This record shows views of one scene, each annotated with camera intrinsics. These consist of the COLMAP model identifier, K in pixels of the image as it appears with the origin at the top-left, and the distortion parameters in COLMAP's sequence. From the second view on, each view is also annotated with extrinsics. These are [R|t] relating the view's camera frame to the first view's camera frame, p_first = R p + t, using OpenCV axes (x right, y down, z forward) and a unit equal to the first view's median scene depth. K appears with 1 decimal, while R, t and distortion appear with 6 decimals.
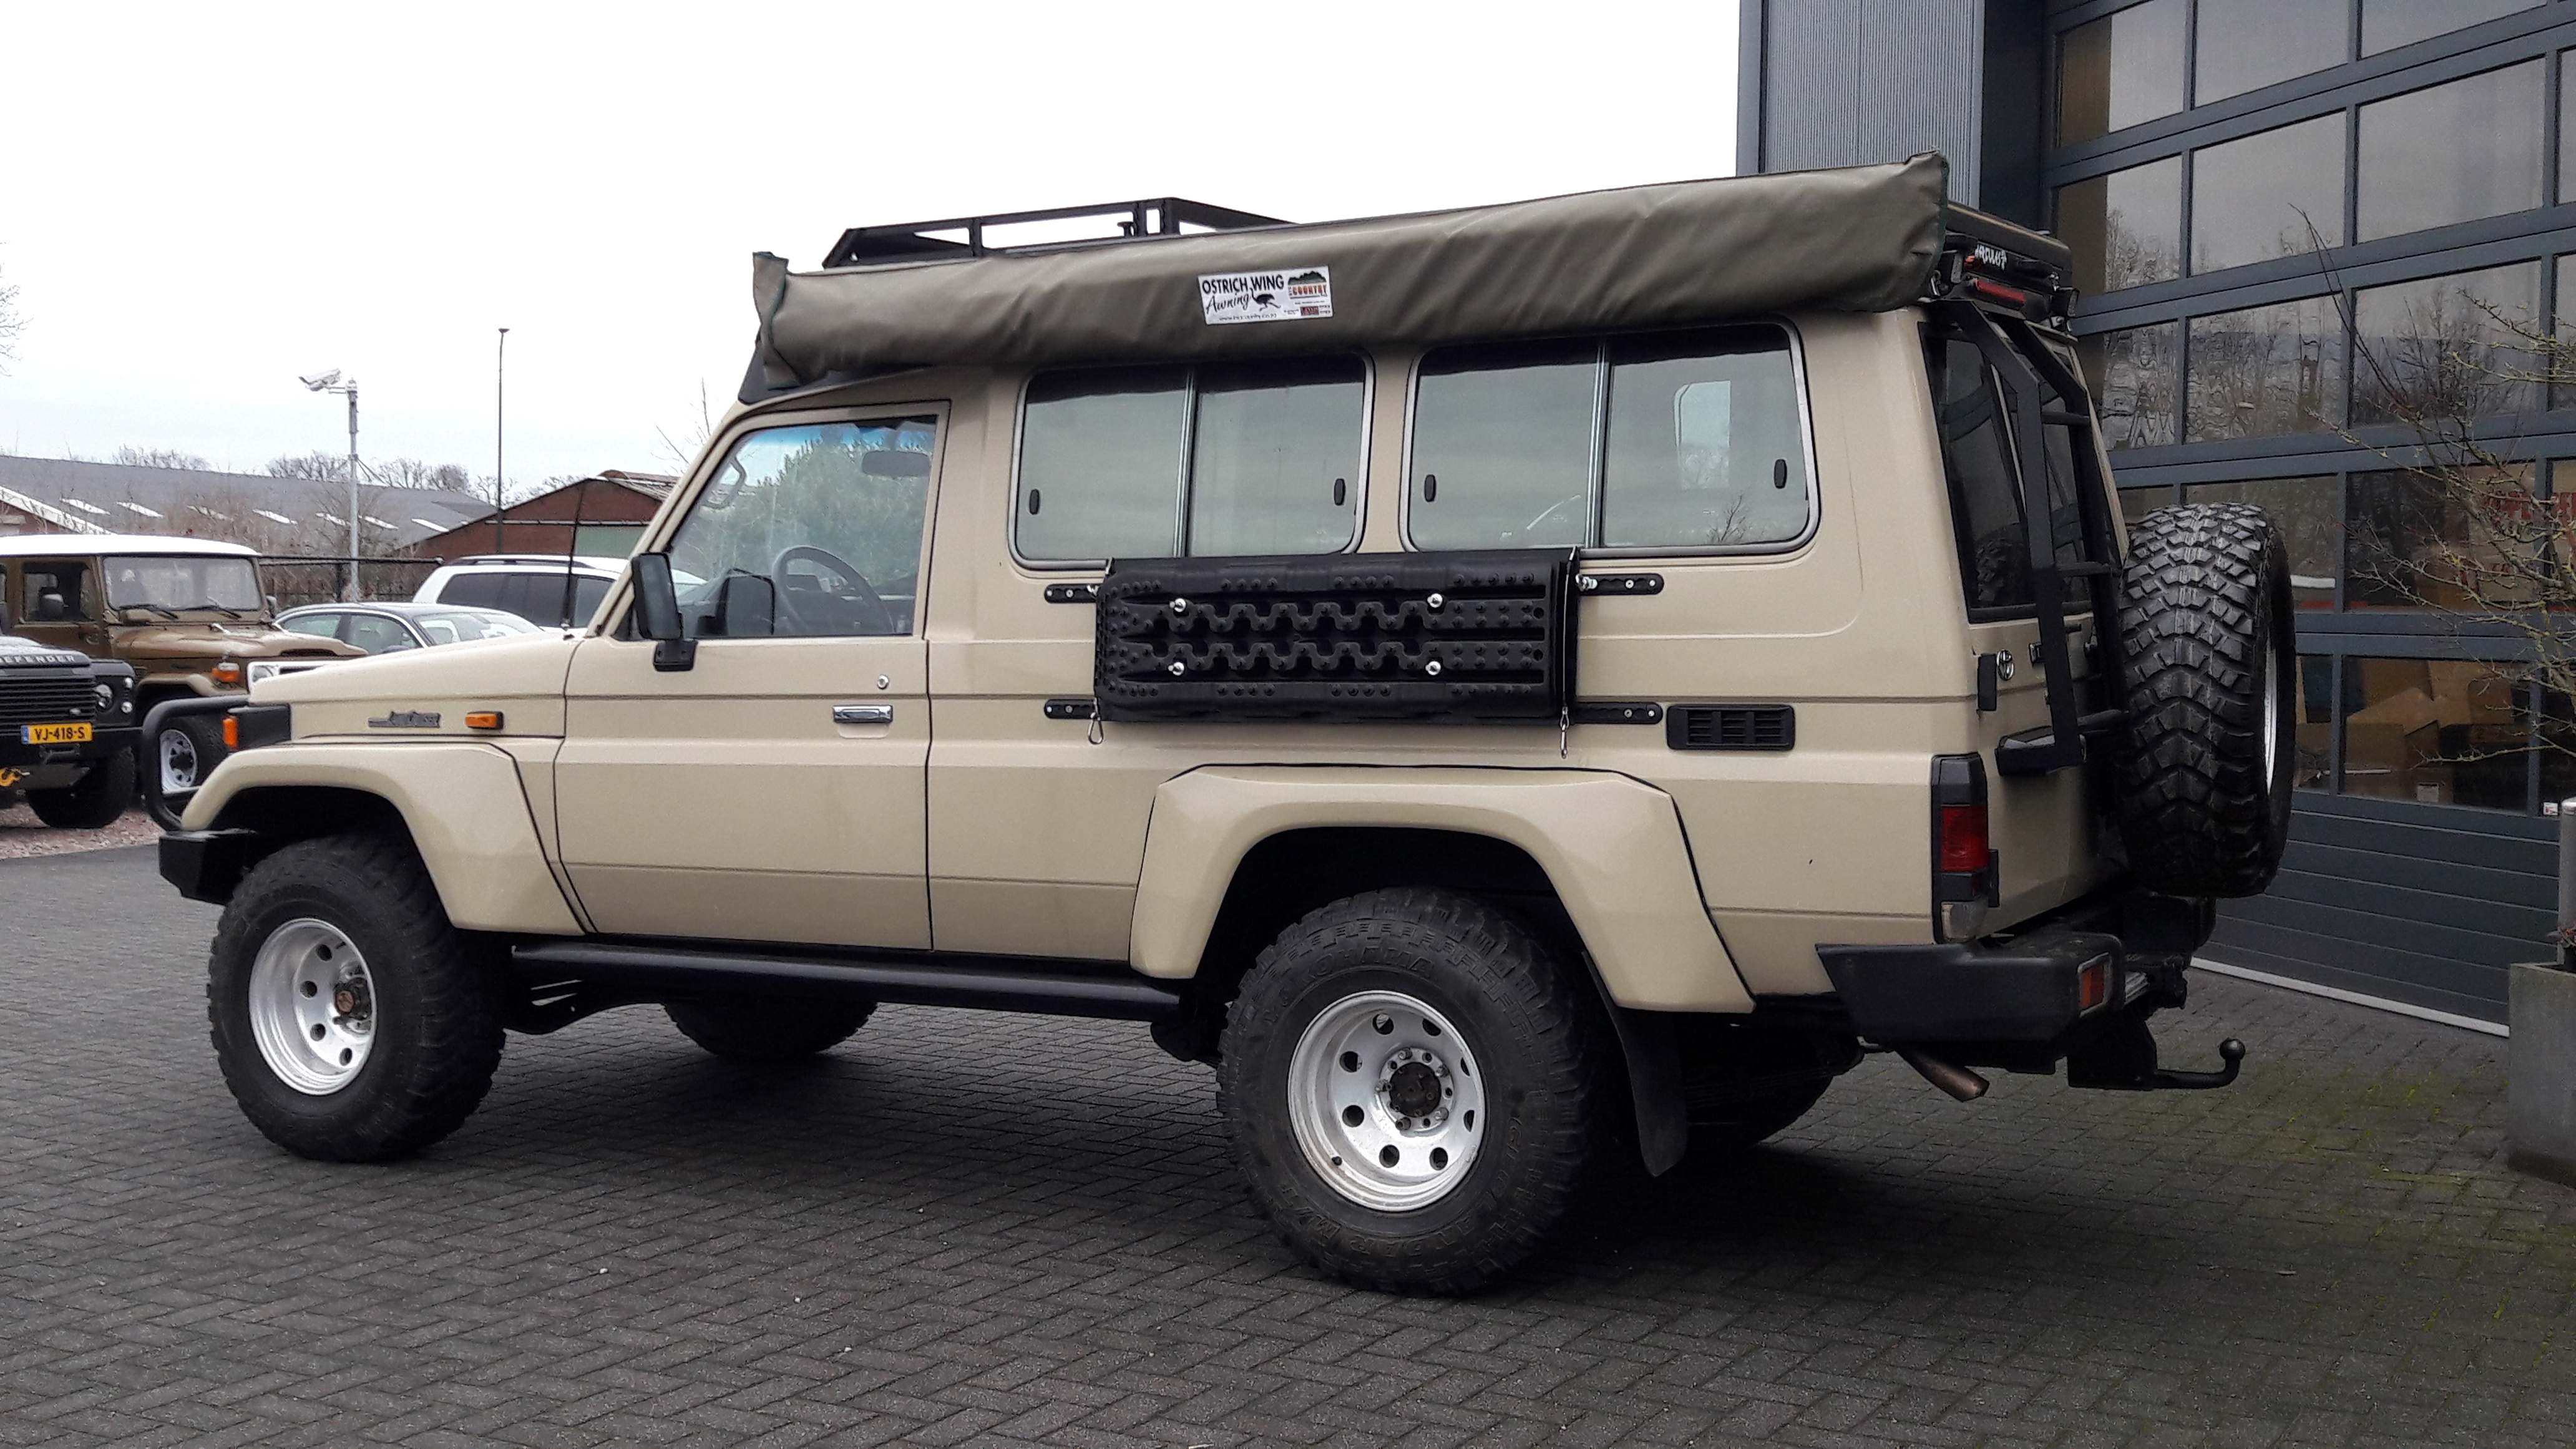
lens RADIAL K [[2112.9, 0, 1288.0], [0, 2112.9, 724.5], [0, 0, 1]] dist [0.163171, -0.395458]
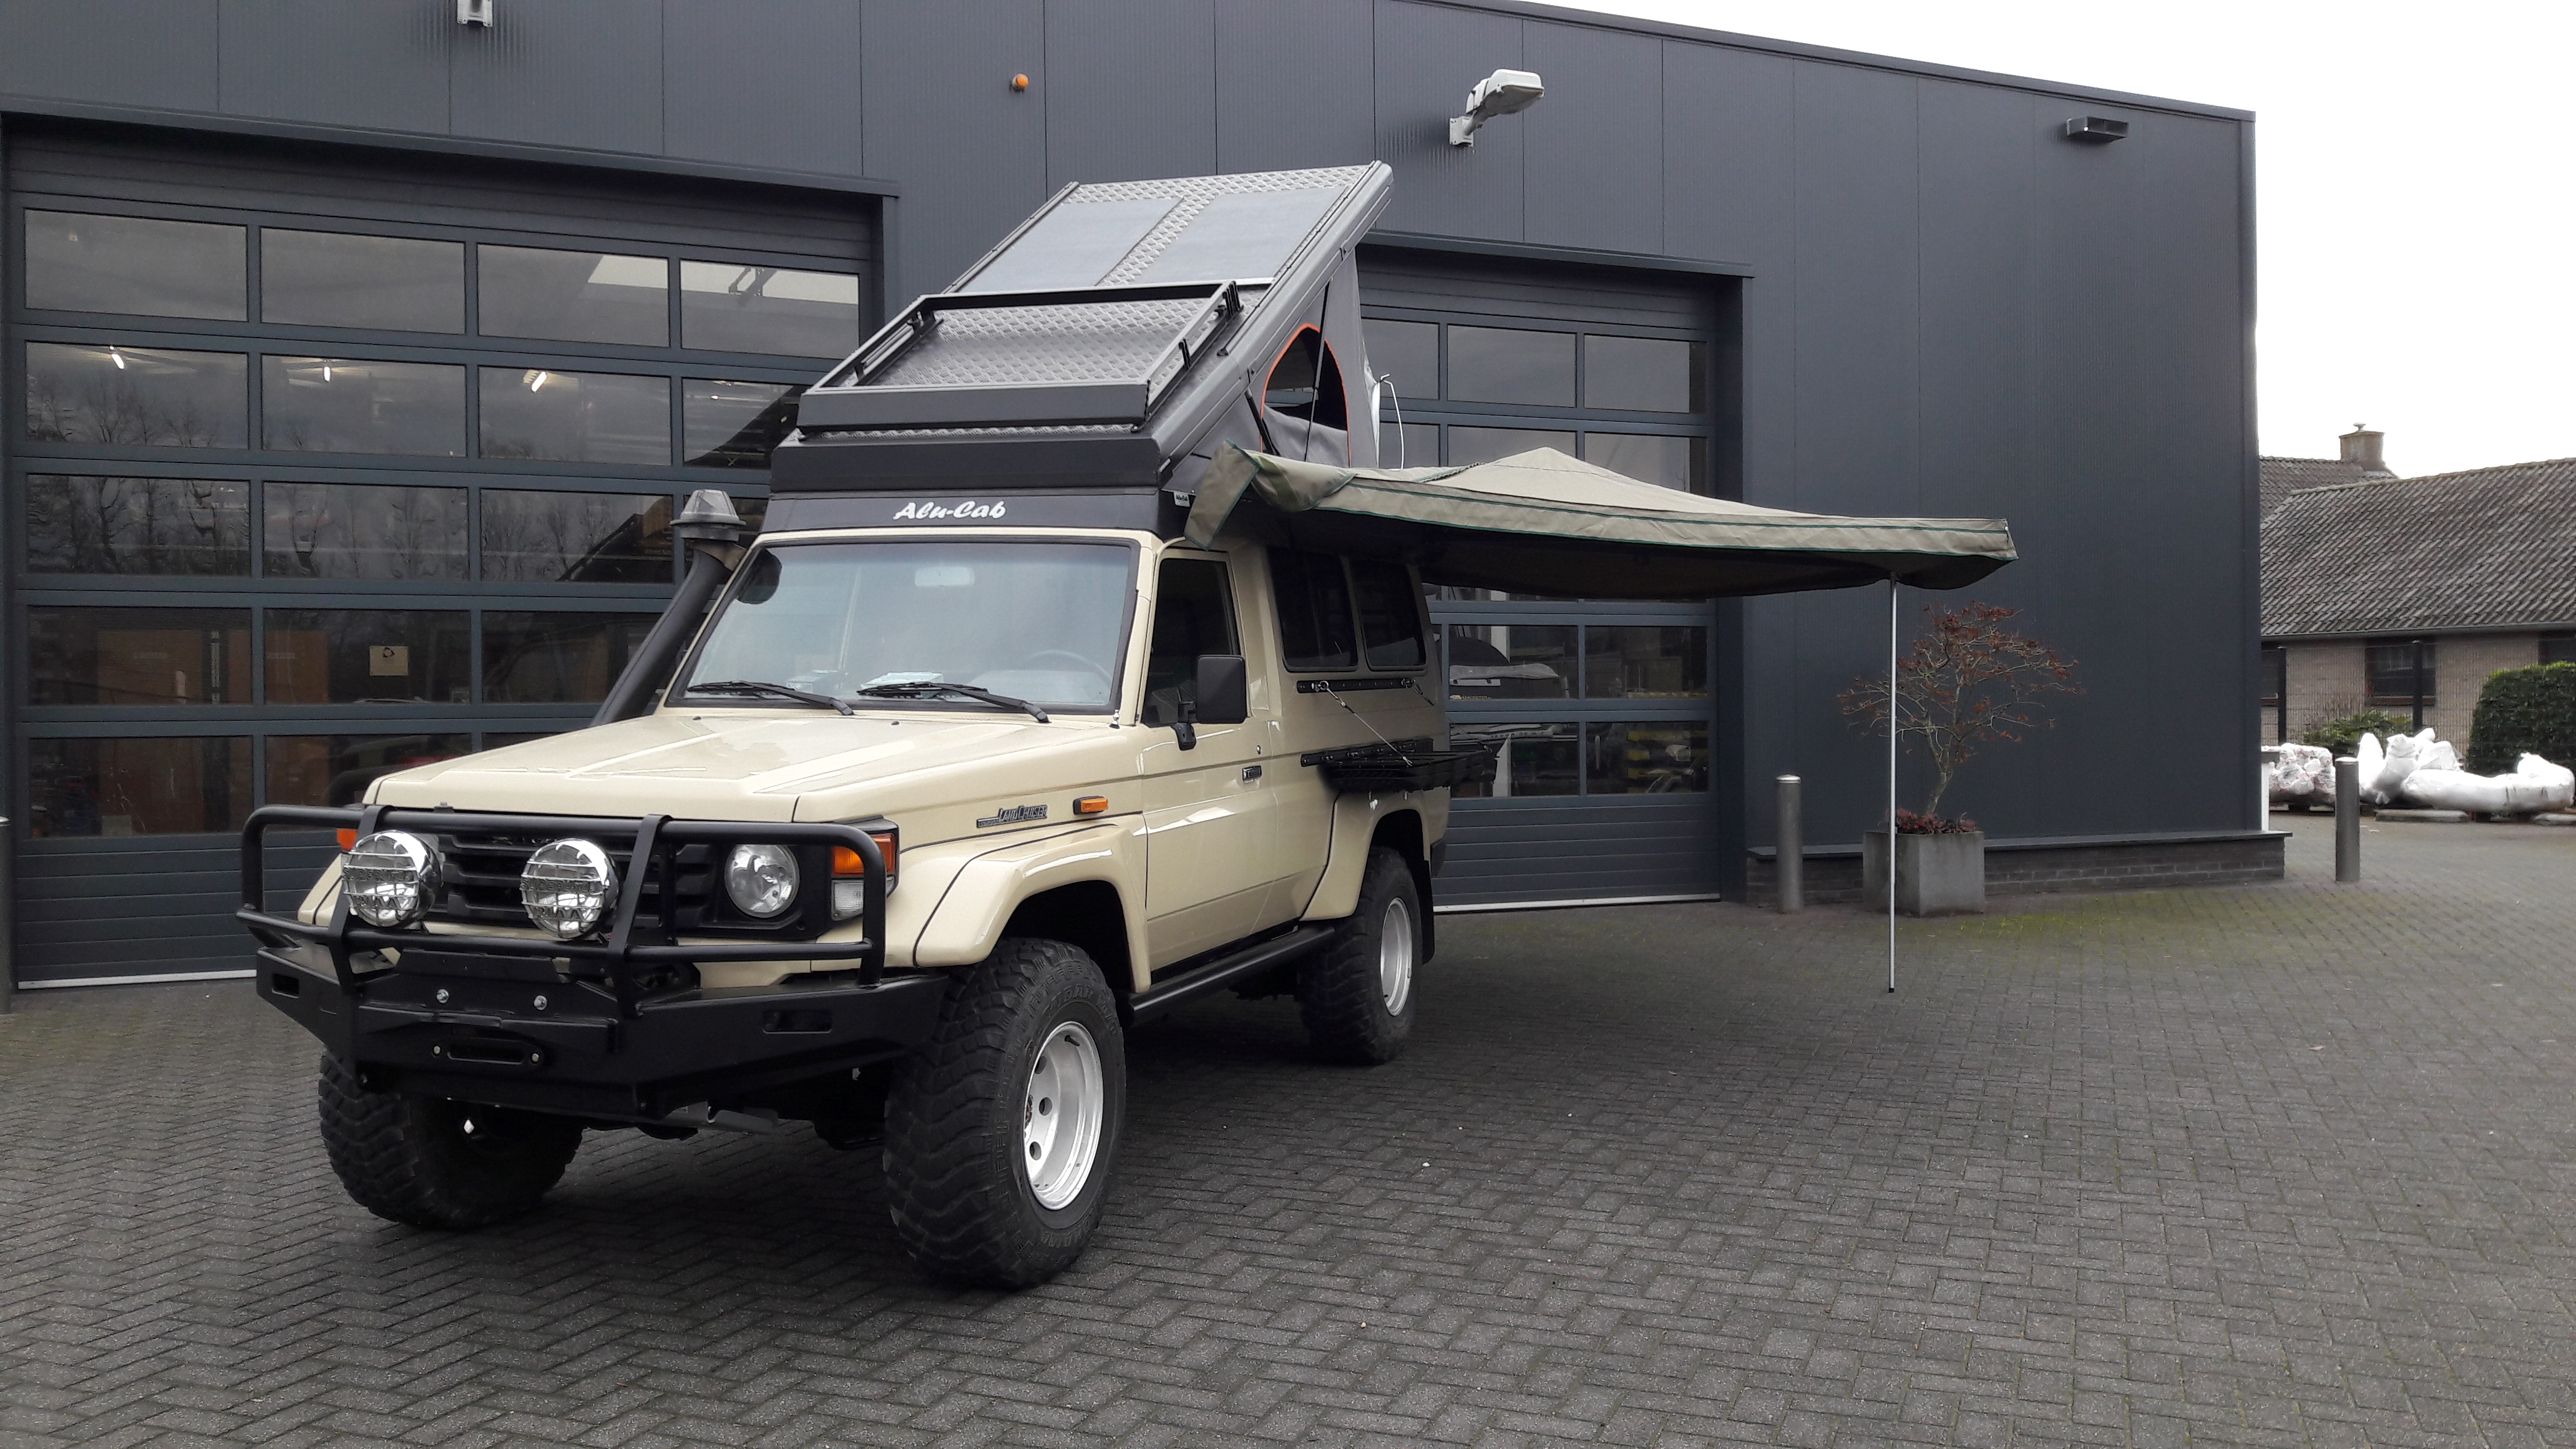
lens RADIAL K [[2270.9, 0, 1288.0], [0, 2270.9, 724.5], [0, 0, 1]] dist [0.068197, -0.376905]
pose [[-0.119921, -0.039007, 0.992017, -1.570496], [0.016633, 0.999009, 0.041293, -0.091591], [-0.992644, 0.021452, -0.119153, 1.061917]]
